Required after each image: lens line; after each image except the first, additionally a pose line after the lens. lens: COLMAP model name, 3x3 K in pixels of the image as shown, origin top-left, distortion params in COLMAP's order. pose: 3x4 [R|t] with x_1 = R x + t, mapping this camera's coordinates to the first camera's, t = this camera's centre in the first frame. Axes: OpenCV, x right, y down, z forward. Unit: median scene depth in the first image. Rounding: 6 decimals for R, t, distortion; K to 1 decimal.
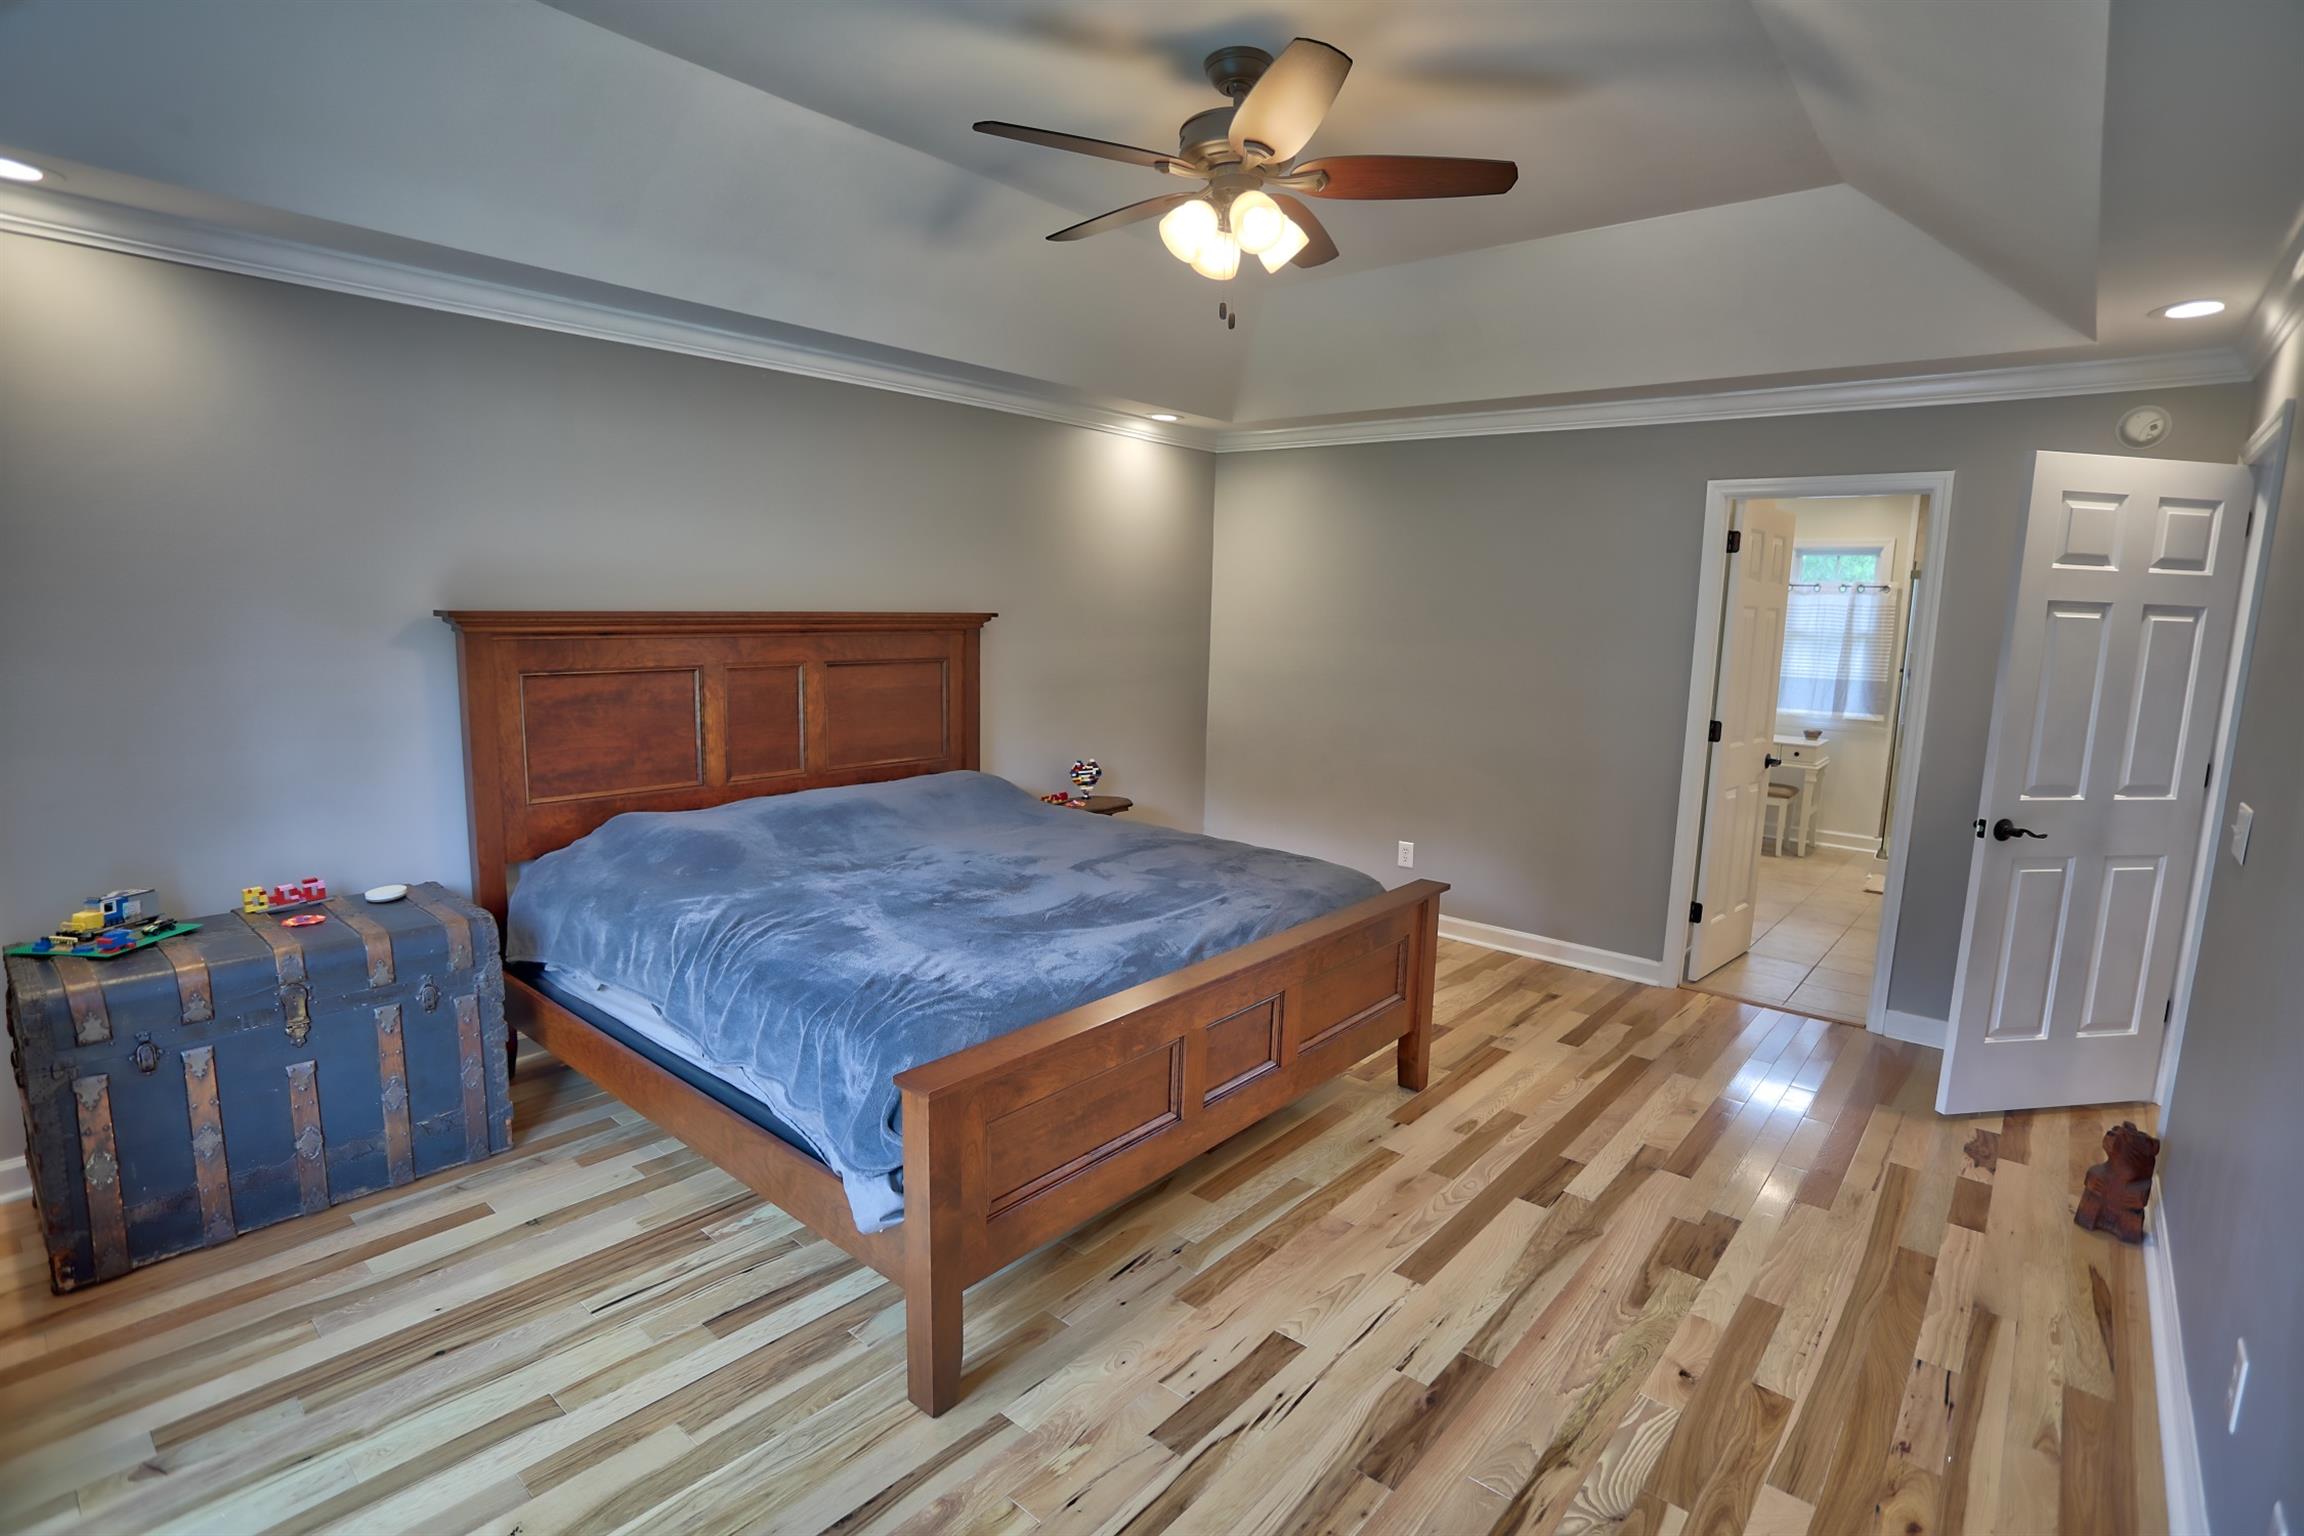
lens RADIAL K [[1102.0, 0, 1152.0], [0, 1102.0, 768.0], [0, 0, 1]] dist [-0.076913, 0.031289]
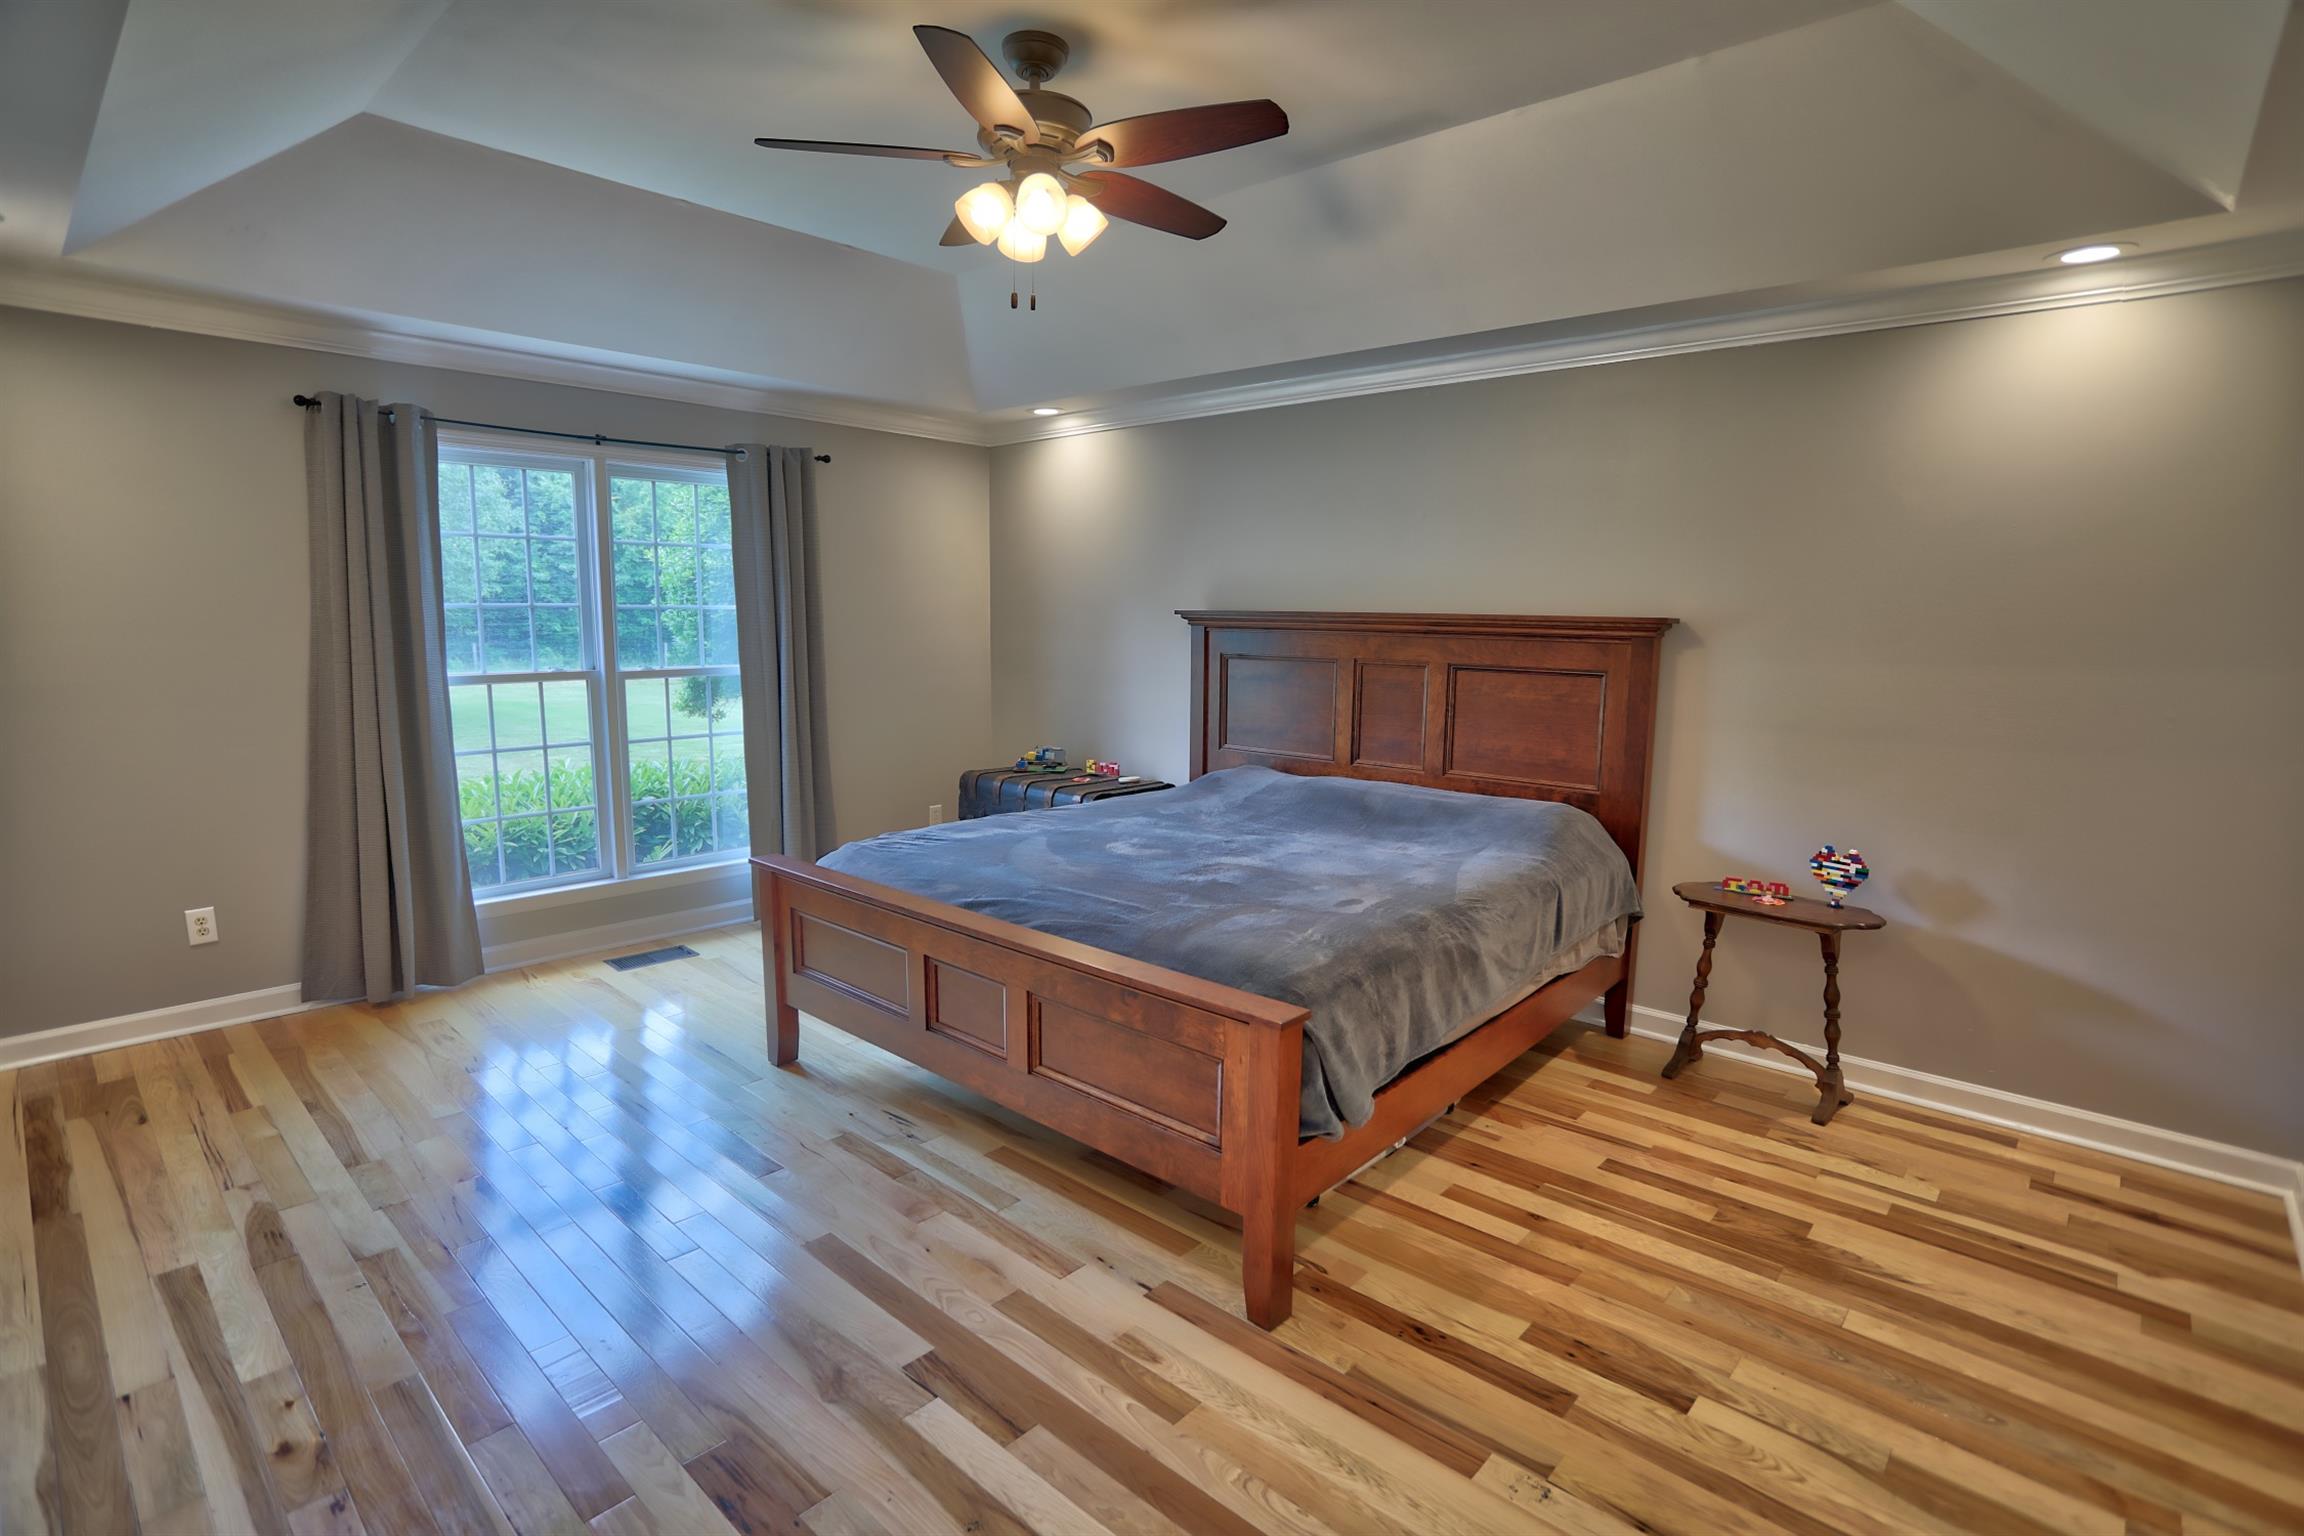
lens RADIAL K [[1102.0, 0, 1152.0], [0, 1102.0, 768.0], [0, 0, 1]] dist [-0.076913, 0.031289]
pose [[-0.018275, 0.116134, -0.993065, 0.725300], [-0.161384, 0.979865, 0.117560, -0.079136], [0.986723, 0.162413, 0.000835, 0.759664]]
